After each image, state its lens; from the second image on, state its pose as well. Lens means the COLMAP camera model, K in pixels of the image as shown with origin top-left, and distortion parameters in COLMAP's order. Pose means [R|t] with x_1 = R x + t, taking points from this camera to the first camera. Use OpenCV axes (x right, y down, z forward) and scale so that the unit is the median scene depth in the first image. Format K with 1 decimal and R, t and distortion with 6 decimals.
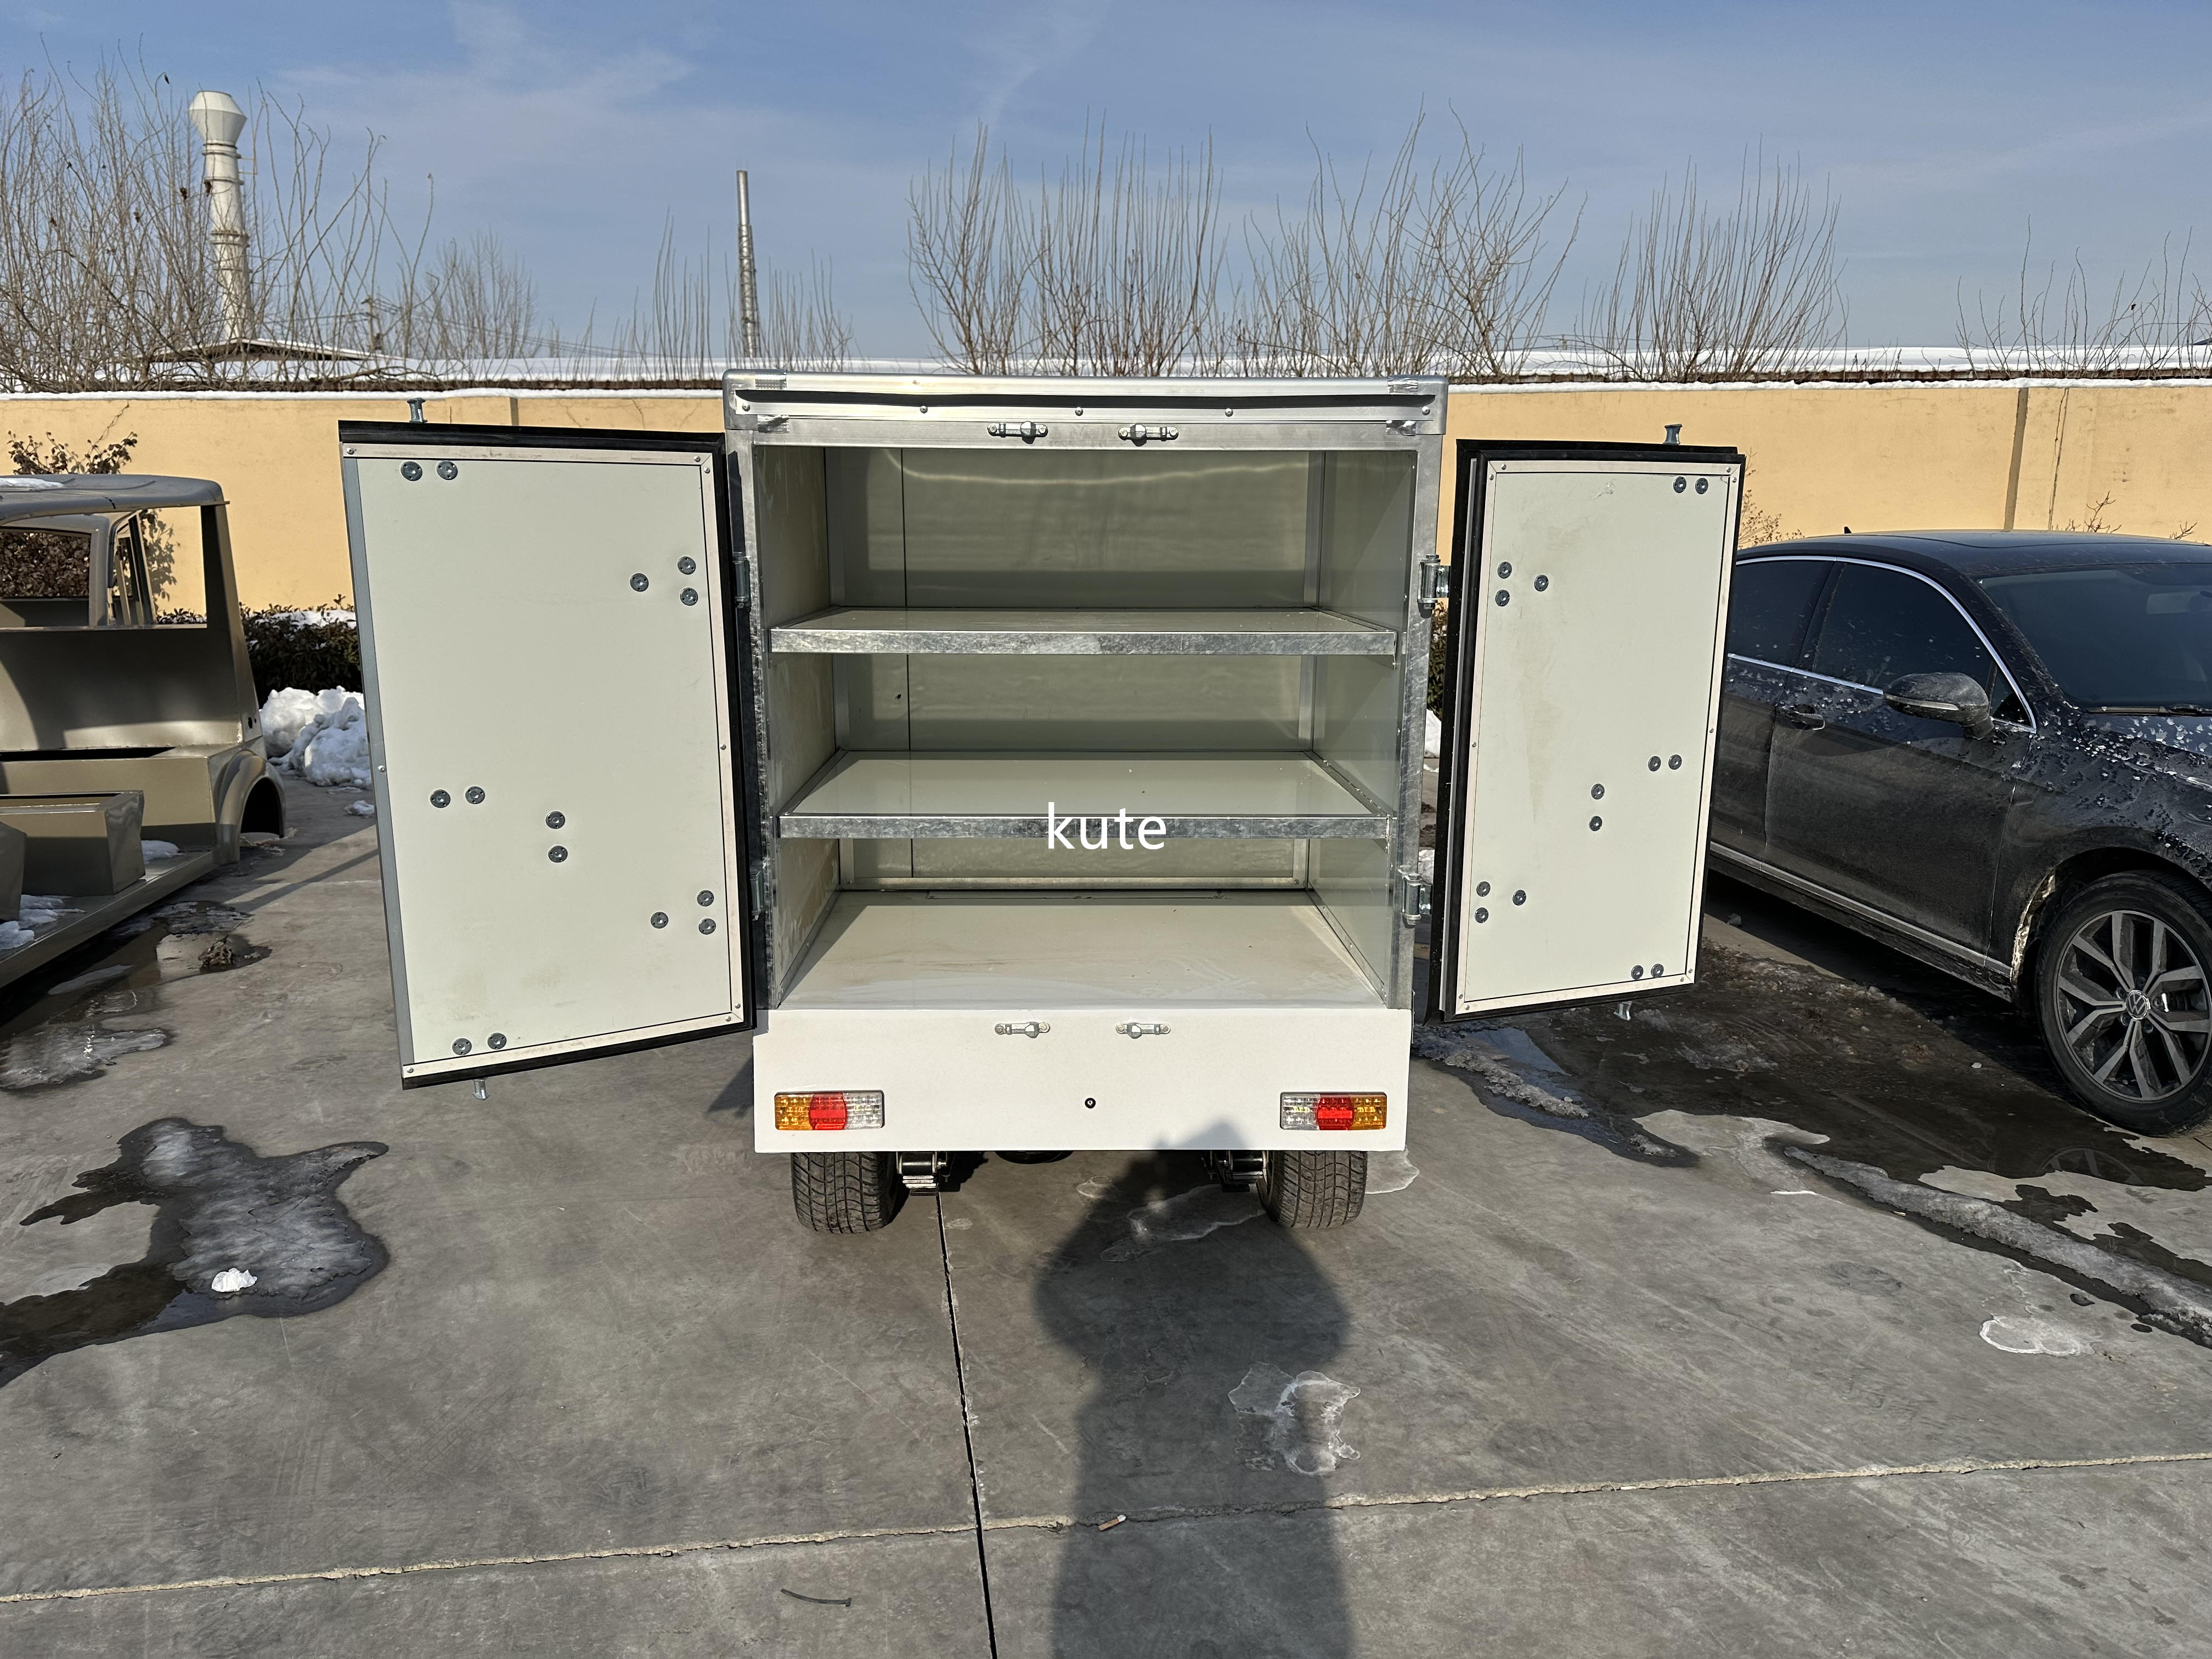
lens RADIAL K [[1589.8, 0, 1098.6], [0, 1589.8, 832.3], [0, 0, 1]] dist [0.021975, -0.017570]
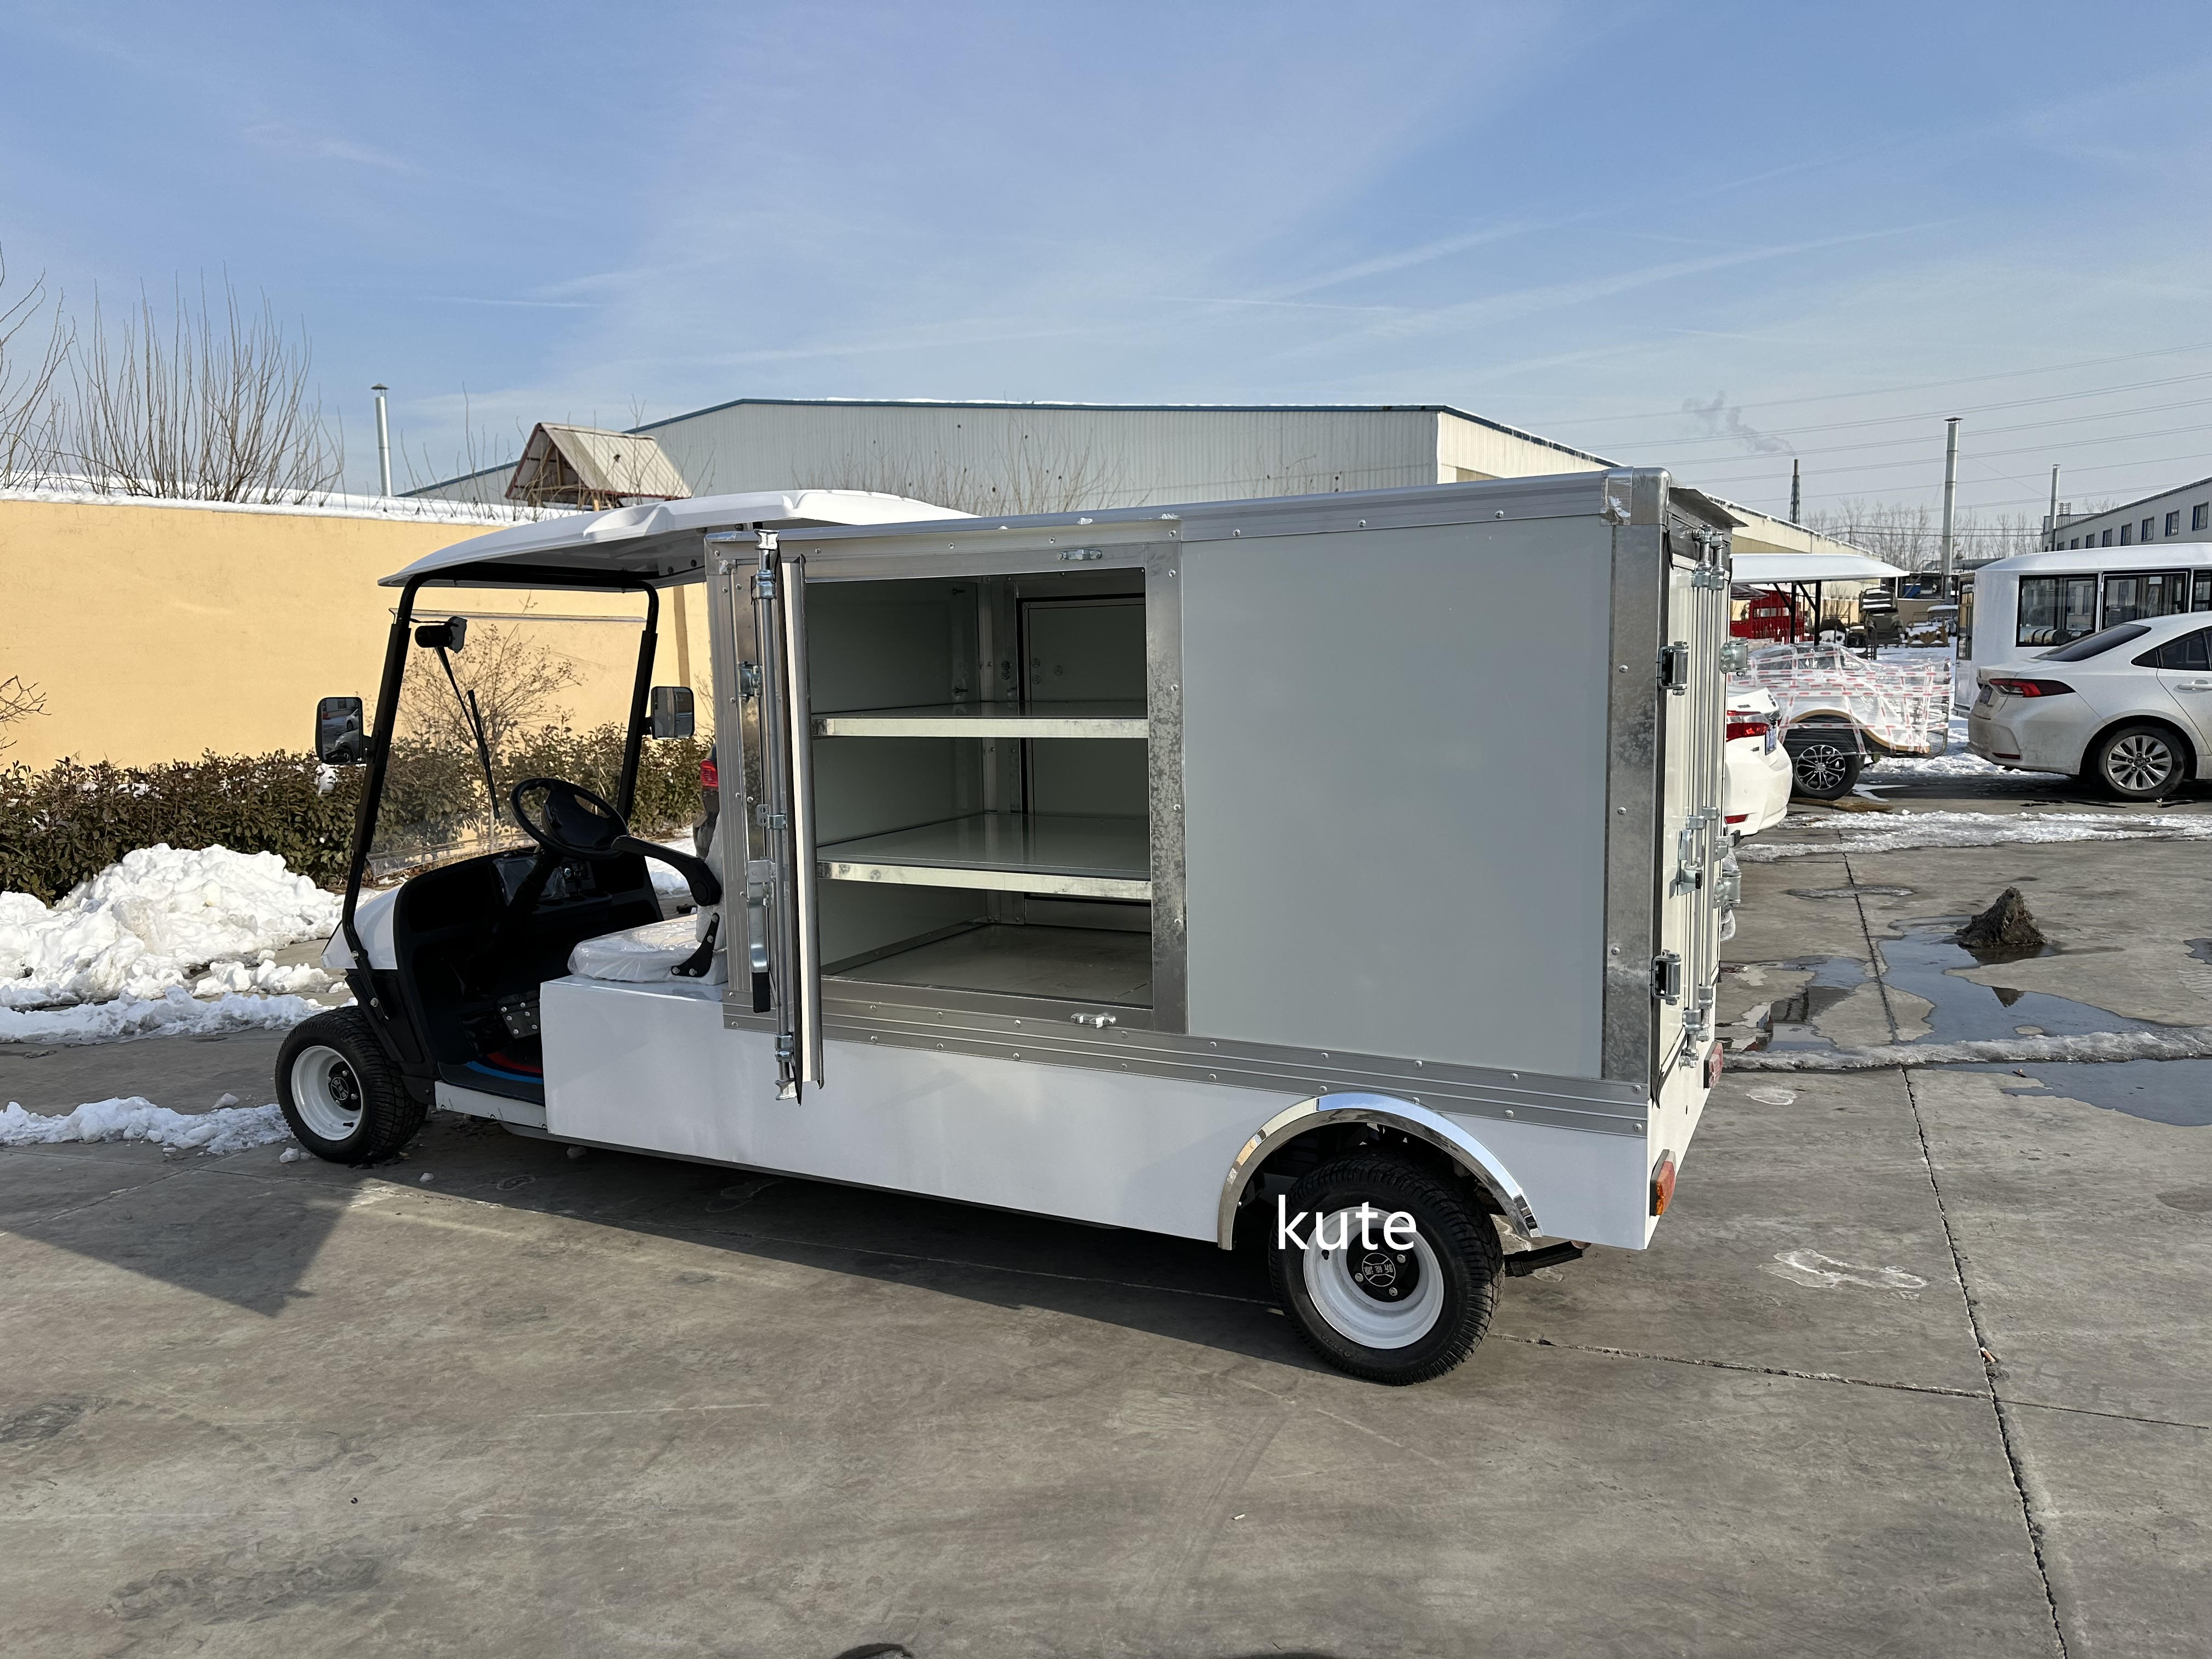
lens RADIAL K [[1589.8, 0, 1098.6], [0, 1589.8, 832.3], [0, 0, 1]] dist [0.021975, -0.017570]
pose [[0.466087, -0.118933, 0.876709, -1.139837], [0.192910, 0.980743, 0.030489, -0.139172], [-0.863452, 0.154916, 0.480054, 0.731989]]
